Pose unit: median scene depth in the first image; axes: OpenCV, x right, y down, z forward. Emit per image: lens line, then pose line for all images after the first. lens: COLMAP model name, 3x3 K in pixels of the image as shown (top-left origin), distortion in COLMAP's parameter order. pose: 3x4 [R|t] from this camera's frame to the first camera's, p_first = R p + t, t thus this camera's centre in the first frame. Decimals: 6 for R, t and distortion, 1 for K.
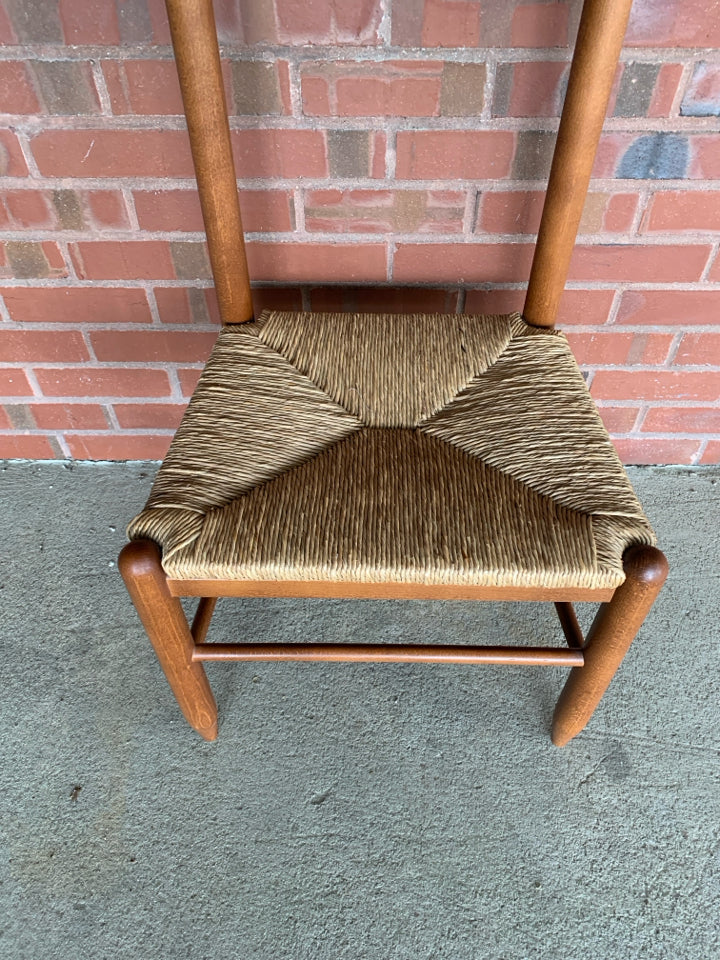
lens RADIAL K [[745.9, 0, 359.2], [0, 745.9, 474.2], [0, 0, 1]] dist [0.024895, -0.023788]
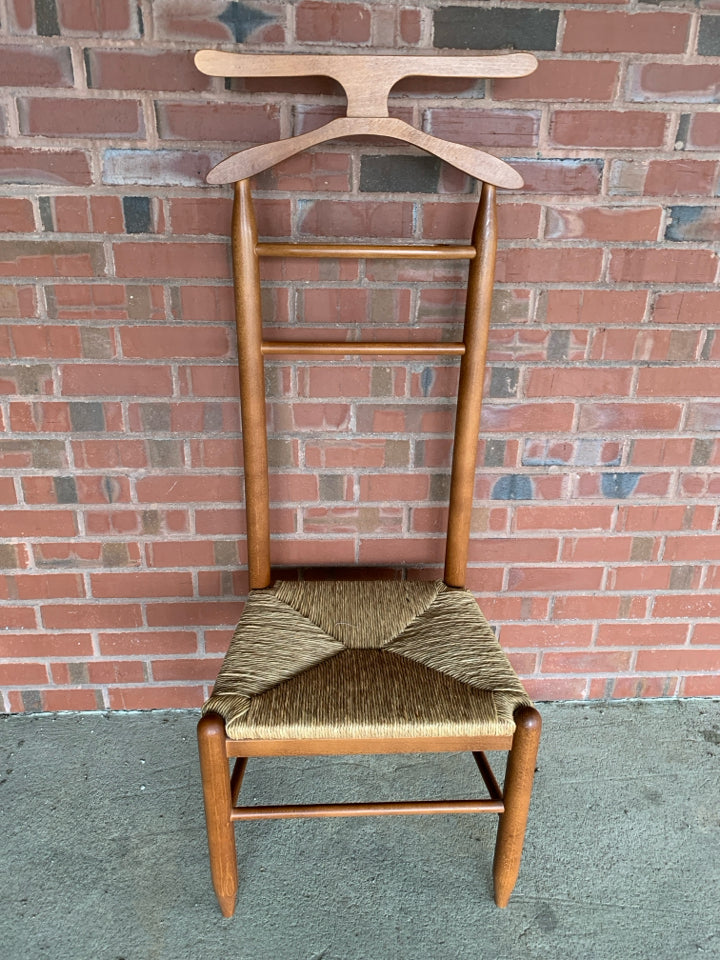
lens RADIAL K [[745.9, 0, 359.5], [0, 745.9, 480.4], [0, 0, 1]] dist [0.024895, -0.023788]
pose [[0.997059, -0.008990, 0.076113, -0.074763], [0.039057, 0.914069, -0.403674, 0.220365], [-0.065944, 0.405460, 0.911731, -0.500260]]
